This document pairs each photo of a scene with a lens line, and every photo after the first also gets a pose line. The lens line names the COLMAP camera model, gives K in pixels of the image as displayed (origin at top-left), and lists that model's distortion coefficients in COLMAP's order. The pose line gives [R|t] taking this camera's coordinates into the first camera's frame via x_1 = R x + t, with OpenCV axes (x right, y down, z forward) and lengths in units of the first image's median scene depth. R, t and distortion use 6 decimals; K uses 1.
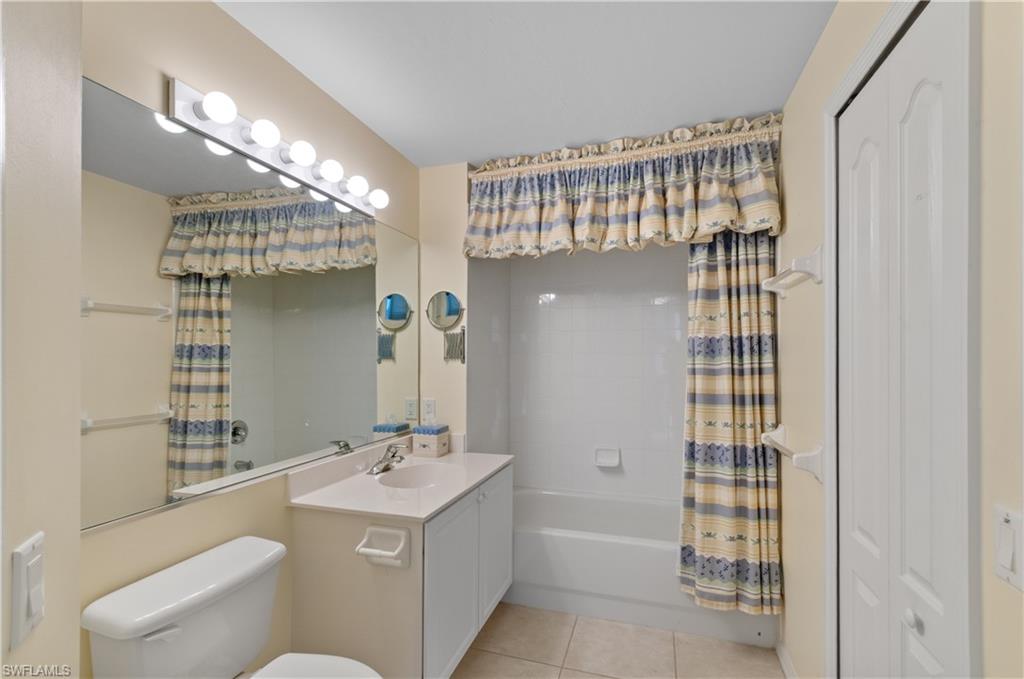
lens RADIAL K [[448.0, 0, 523.2], [0, 448.0, 350.4], [0, 0, 1]] dist [0.002906, 0.000216]
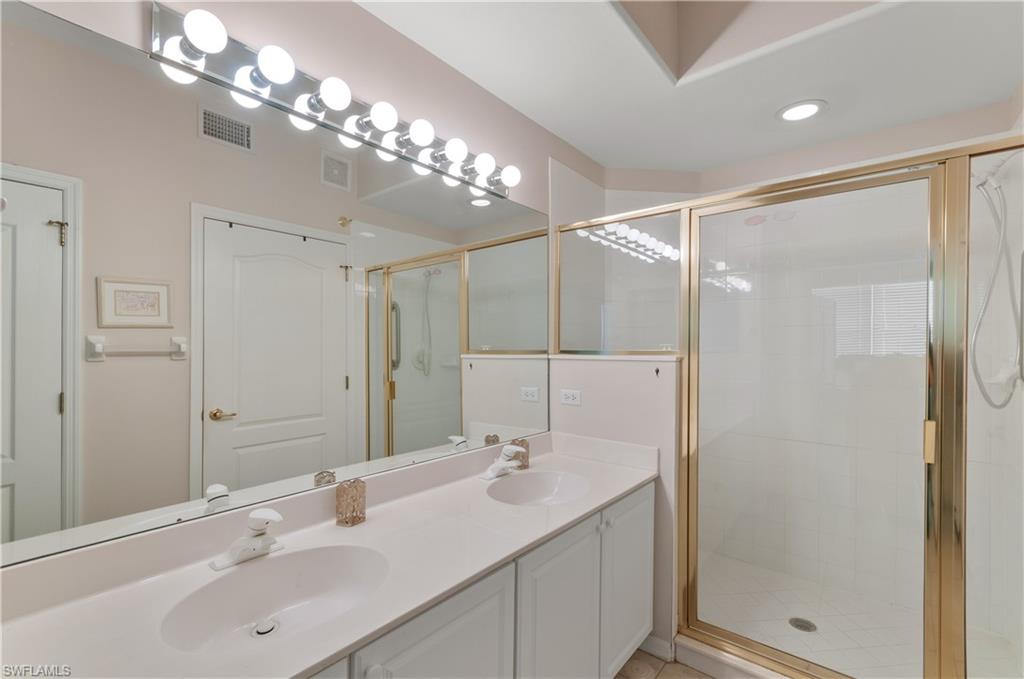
lens RADIAL K [[448.0, 0, 523.2], [0, 448.0, 350.4], [0, 0, 1]] dist [0.002906, 0.000216]
pose [[0.928427, 0.007194, -0.371446, 0.055533], [-0.000522, 0.999837, 0.018060, 0.002088], [0.371515, -0.016574, 0.928279, 0.177391]]
